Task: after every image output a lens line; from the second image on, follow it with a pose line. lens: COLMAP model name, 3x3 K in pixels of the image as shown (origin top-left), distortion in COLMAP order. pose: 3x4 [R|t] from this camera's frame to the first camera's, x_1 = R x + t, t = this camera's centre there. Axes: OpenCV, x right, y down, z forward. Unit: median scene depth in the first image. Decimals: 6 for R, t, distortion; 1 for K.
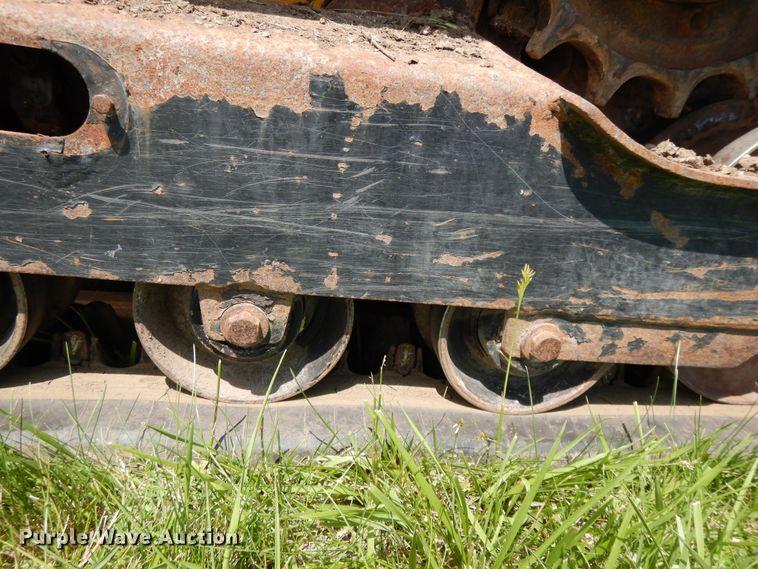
lens RADIAL K [[483.1, 0, 379.0], [0, 483.1, 284.5], [0, 0, 1]] dist [-0.002282, -0.002299]
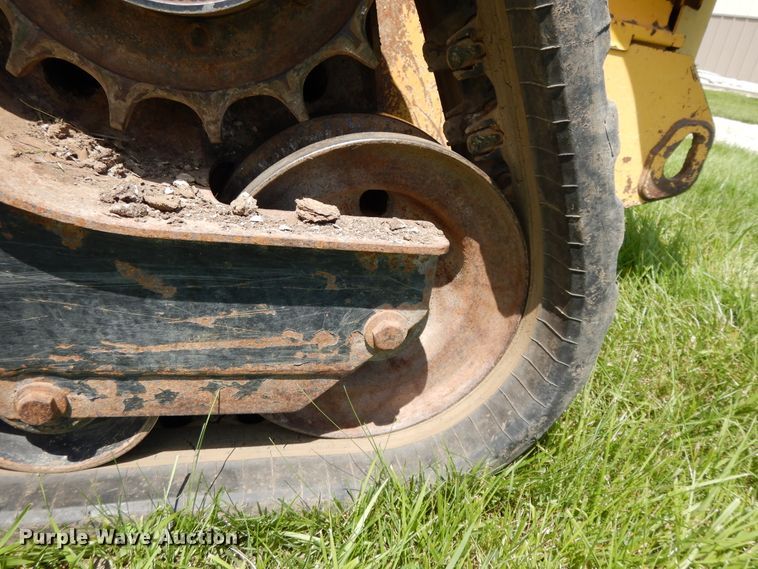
lens RADIAL K [[483.1, 0, 379.0], [0, 483.1, 284.5], [0, 0, 1]] dist [-0.002282, -0.002299]
pose [[0.994497, -0.023411, 0.102119, 0.876744], [0.017305, 0.998031, 0.060281, -0.141255], [-0.103329, -0.058182, 0.992944, 0.061758]]
